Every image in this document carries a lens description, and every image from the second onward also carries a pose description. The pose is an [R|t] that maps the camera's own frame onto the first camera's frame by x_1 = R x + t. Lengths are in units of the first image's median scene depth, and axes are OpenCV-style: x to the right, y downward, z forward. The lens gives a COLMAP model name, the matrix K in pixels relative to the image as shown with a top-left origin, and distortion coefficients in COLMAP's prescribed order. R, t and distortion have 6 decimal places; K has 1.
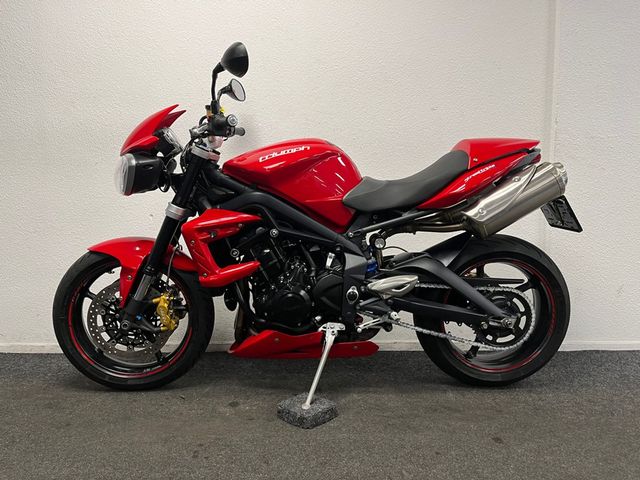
lens RADIAL K [[474.6, 0, 320.0], [0, 474.6, 240.0], [0, 0, 1]] dist [0.041145, -0.003202]
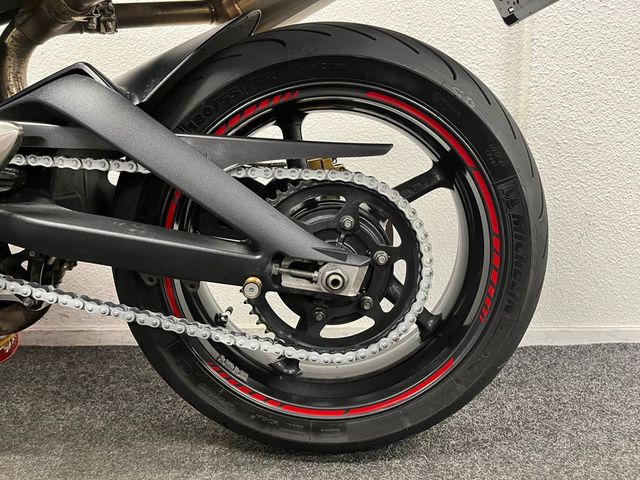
lens RADIAL K [[482.2, 0, 320.0], [0, 482.2, 240.0], [0, 0, 1]] dist [0.033590, -0.002562]
pose [[0.999091, -0.006452, -0.042128, 0.374604], [0.008986, 0.998143, 0.060250, 0.120761], [0.041661, -0.060574, 0.997294, 0.647767]]
